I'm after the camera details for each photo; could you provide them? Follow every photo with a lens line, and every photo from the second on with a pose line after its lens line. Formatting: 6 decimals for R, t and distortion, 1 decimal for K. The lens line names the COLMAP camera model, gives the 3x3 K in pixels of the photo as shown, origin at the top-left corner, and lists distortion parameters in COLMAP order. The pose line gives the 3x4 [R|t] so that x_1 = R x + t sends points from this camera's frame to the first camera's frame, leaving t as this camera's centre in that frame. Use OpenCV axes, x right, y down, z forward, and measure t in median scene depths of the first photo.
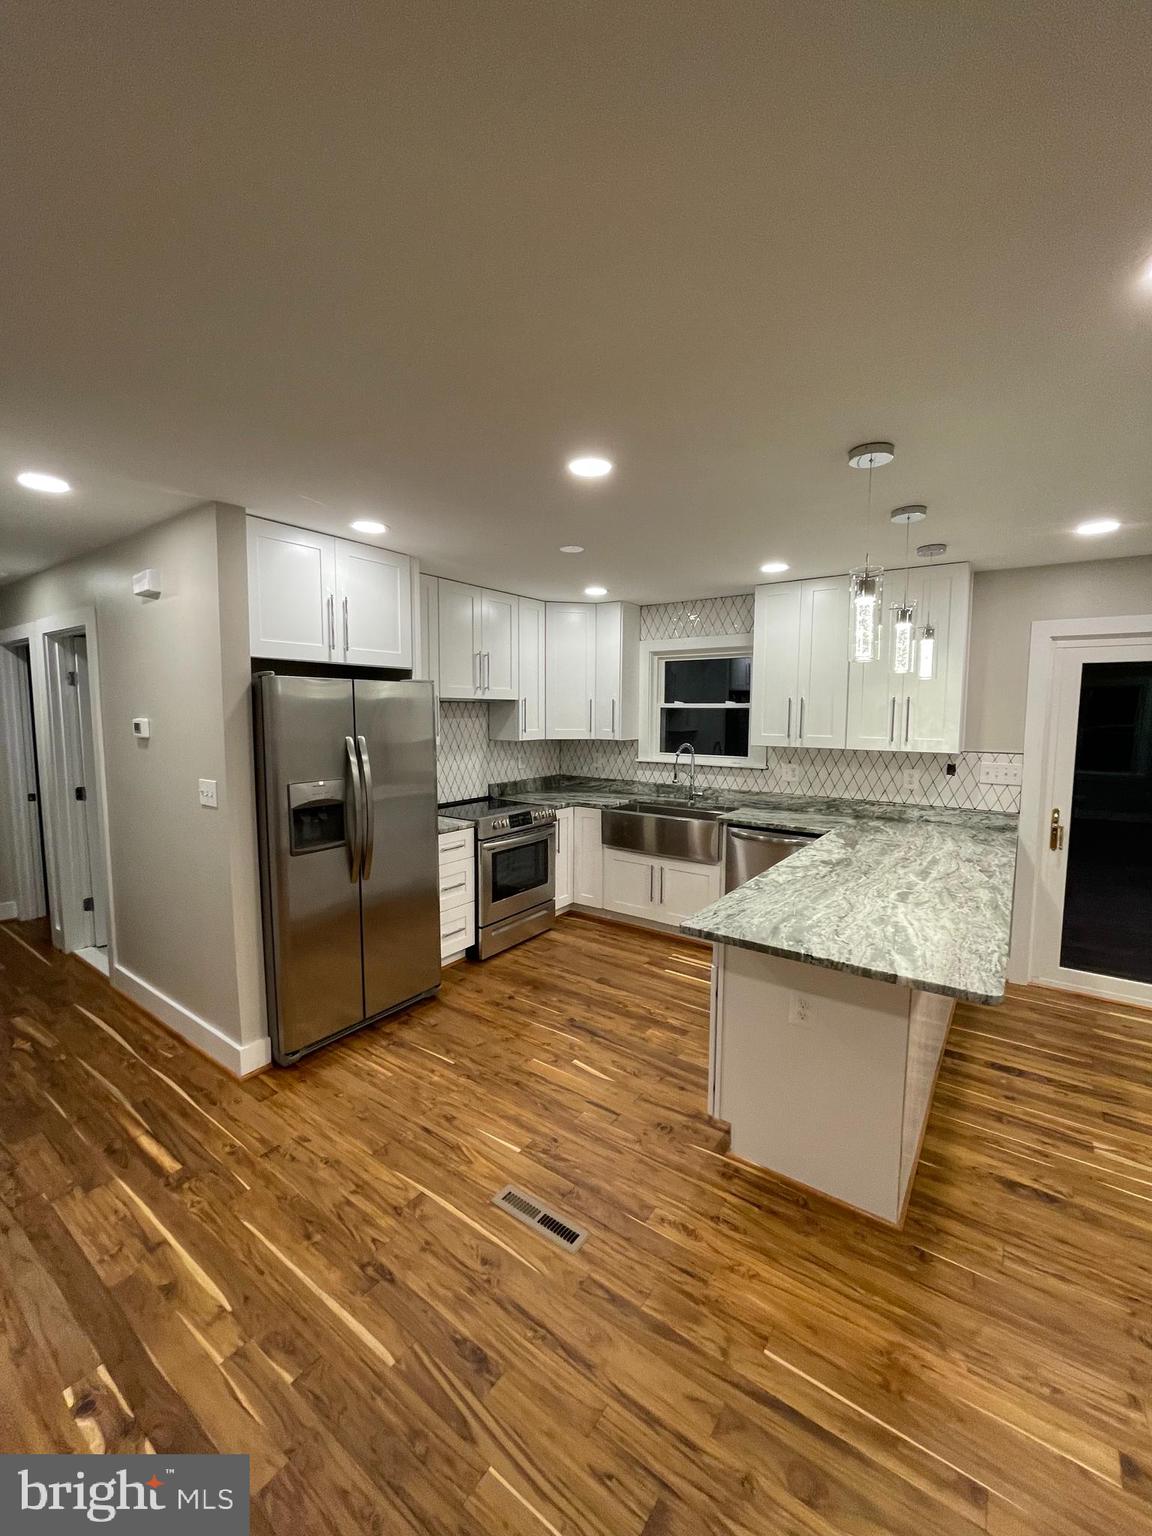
lens RADIAL K [[620.7, 0, 584.9], [0, 620.7, 764.8], [0, 0, 1]] dist [-0.002066, -0.000013]
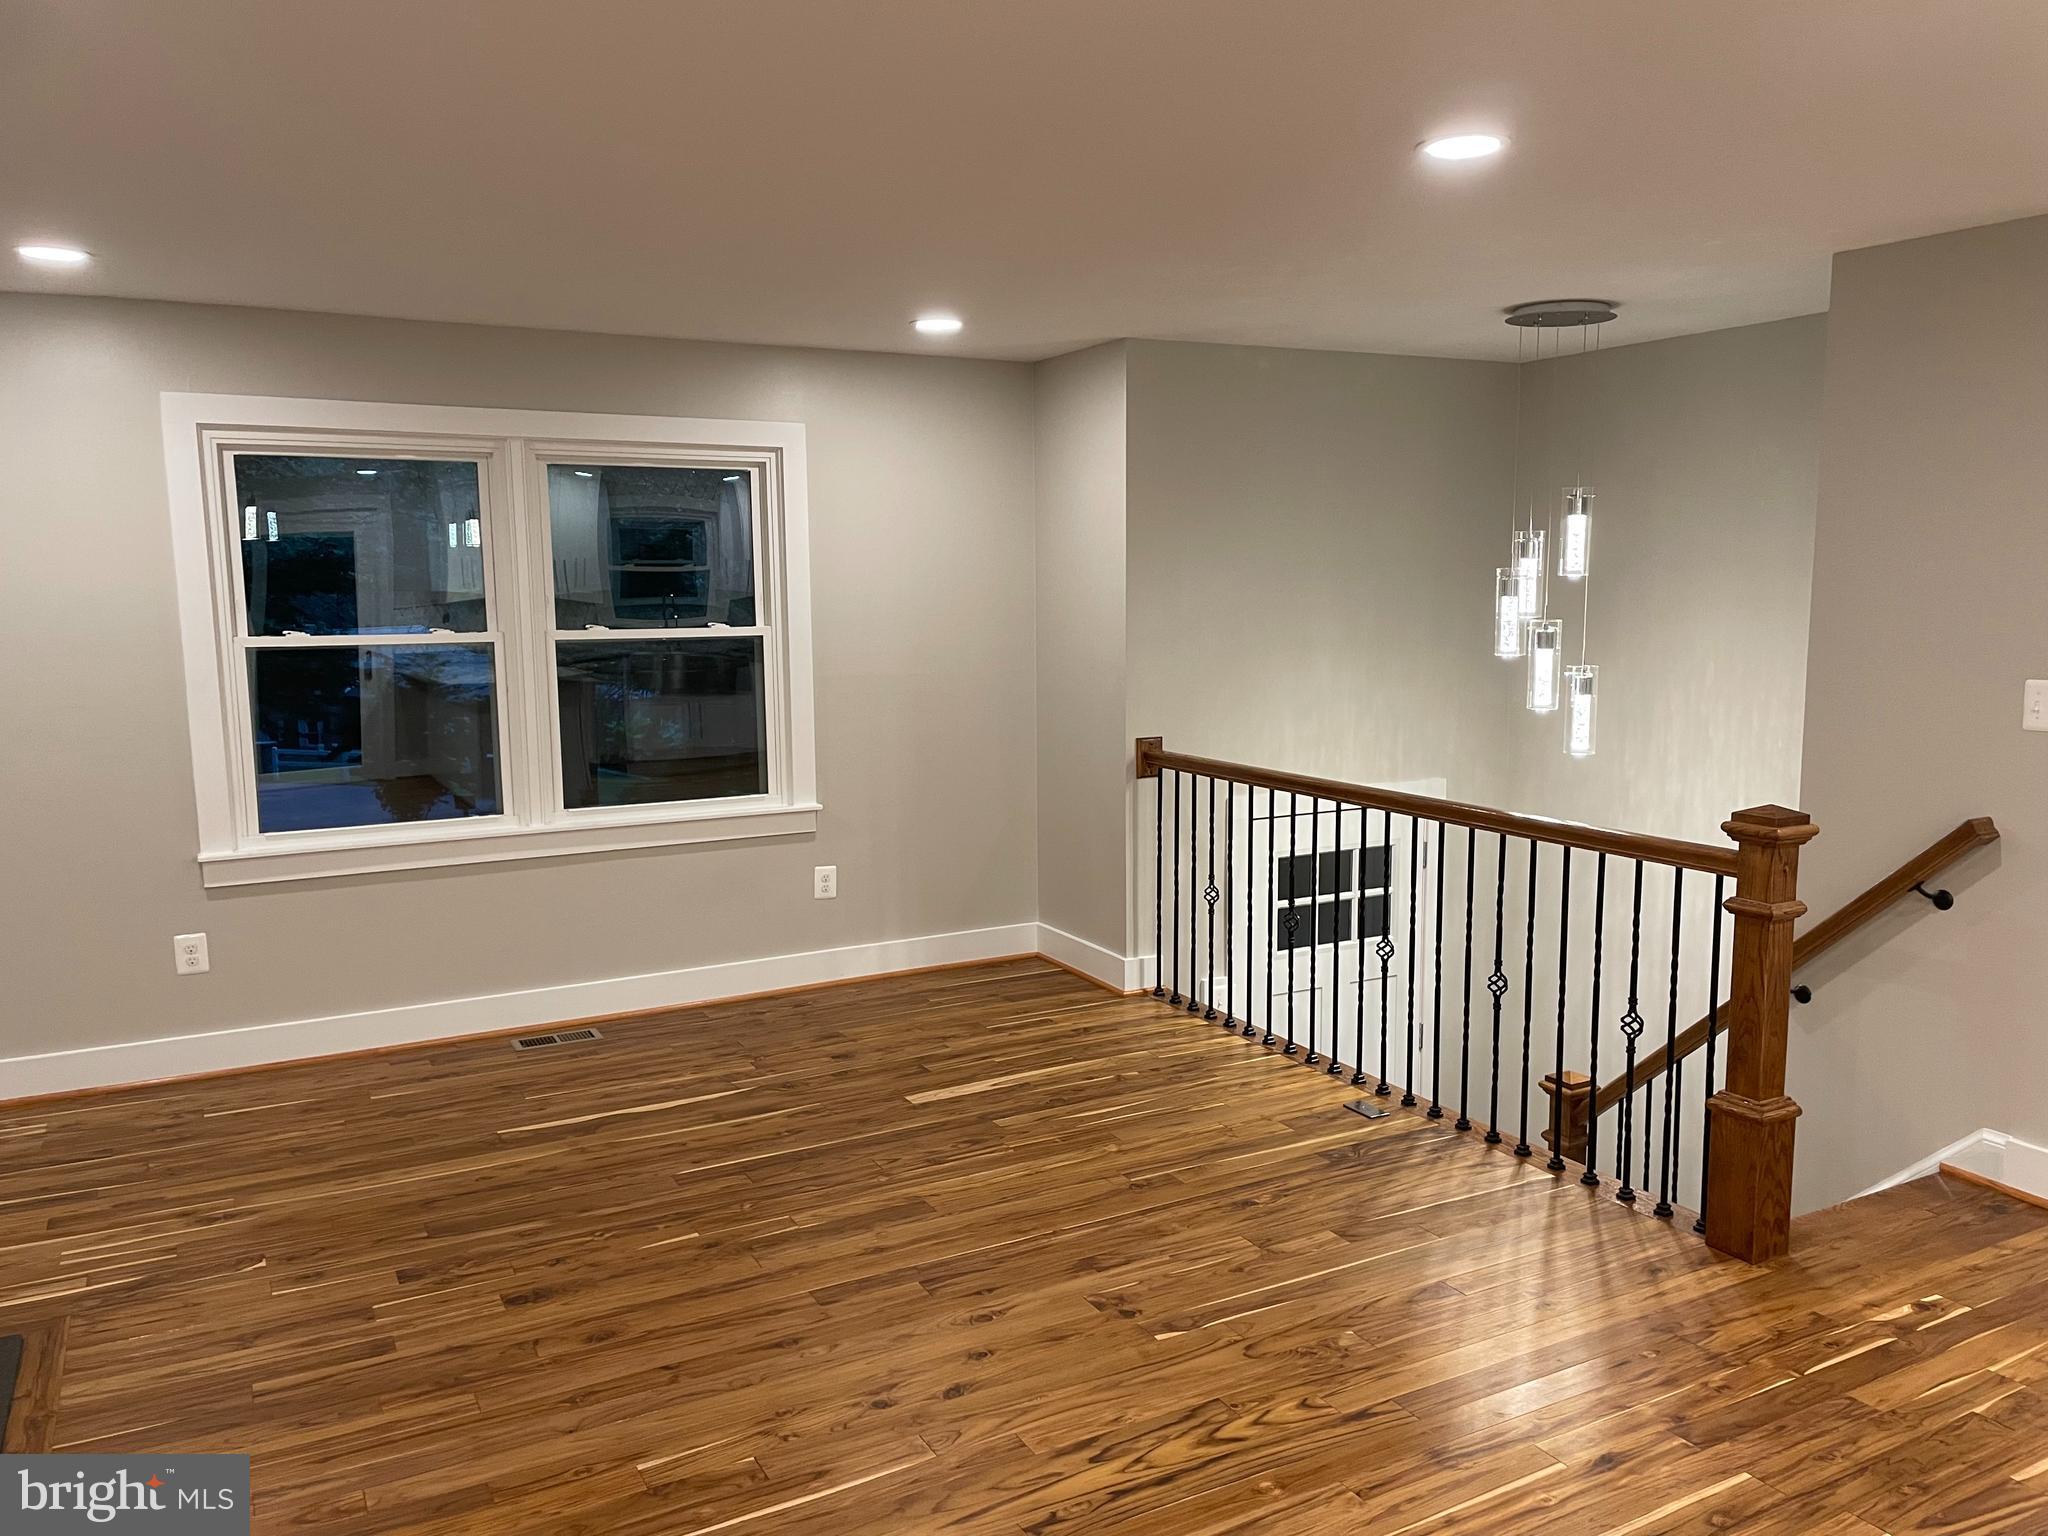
lens RADIAL K [[1540.3, 0, 1040.4], [0, 1540.3, 772.1], [0, 0, 1]] dist [0.089742, -0.111394]
pose [[-0.433755, 0.111491, -0.894107, 0.910060], [-0.074446, 0.984488, 0.158877, -0.020866], [0.897950, 0.135477, -0.418726, 0.340037]]
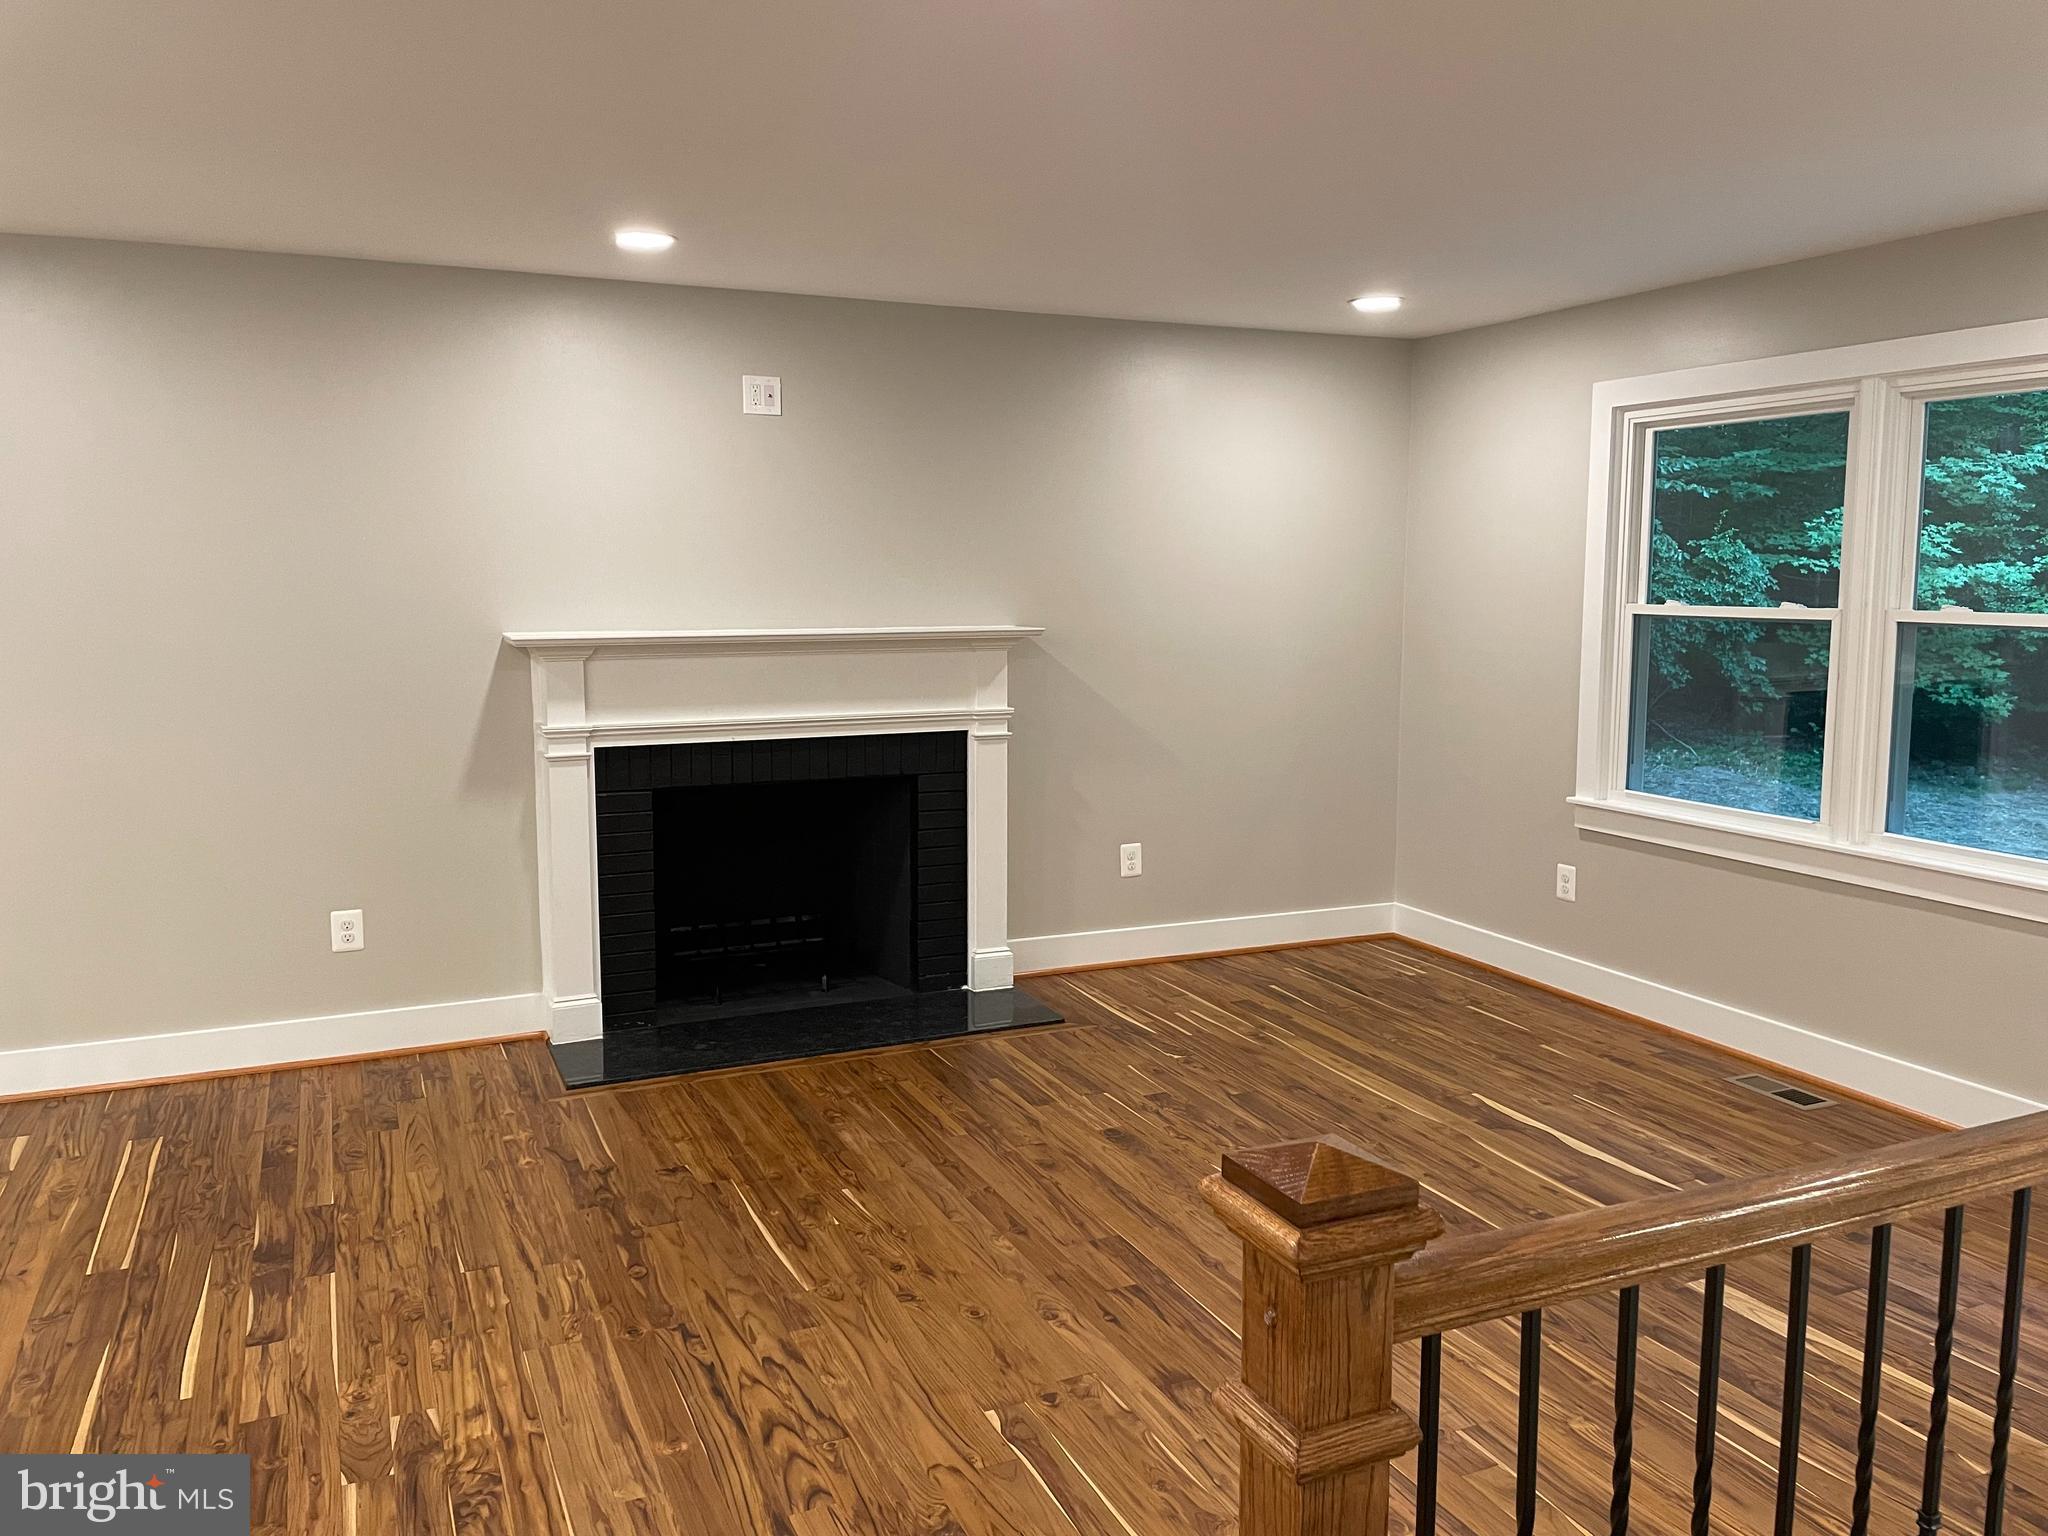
lens RADIAL K [[1540.3, 0, 1020.7], [0, 1540.3, 741.3], [0, 0, 1]] dist [0.089742, -0.111394]
pose [[-0.864029, -0.062445, 0.499554, -0.599428], [0.038335, 0.981236, 0.188960, -0.043102], [-0.501980, 0.182417, -0.845423, 0.750284]]
